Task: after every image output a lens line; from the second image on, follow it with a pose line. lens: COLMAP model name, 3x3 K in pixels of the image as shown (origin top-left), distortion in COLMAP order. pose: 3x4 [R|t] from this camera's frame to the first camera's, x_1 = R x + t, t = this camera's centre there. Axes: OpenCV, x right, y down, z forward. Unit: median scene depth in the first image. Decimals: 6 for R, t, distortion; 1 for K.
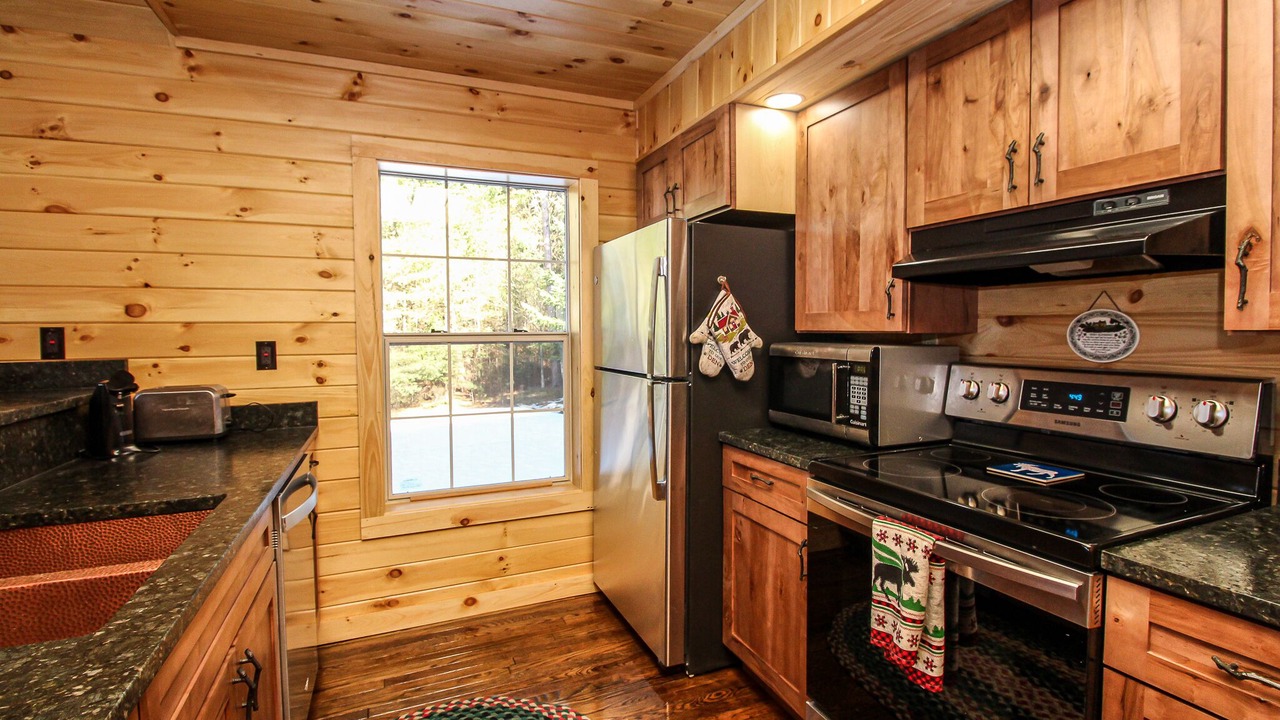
lens RADIAL K [[592.7, 0, 644.9], [0, 592.7, 354.9], [0, 0, 1]] dist [0.001458, -0.013242]
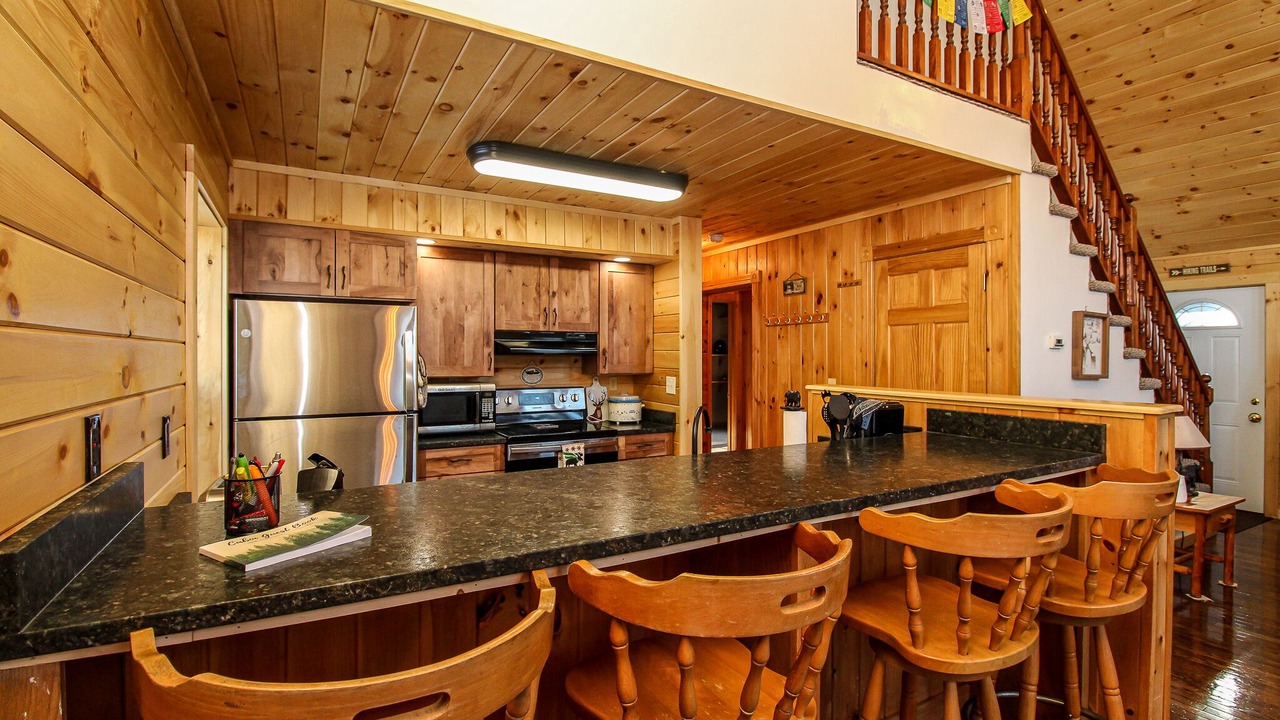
lens RADIAL K [[592.7, 0, 644.9], [0, 592.7, 354.9], [0, 0, 1]] dist [0.001458, -0.013242]
pose [[-0.106817, 0.004972, 0.994266, -1.709289], [0.045519, 0.998963, -0.000105, -0.087783], [-0.993236, 0.045247, -0.106933, 0.648104]]
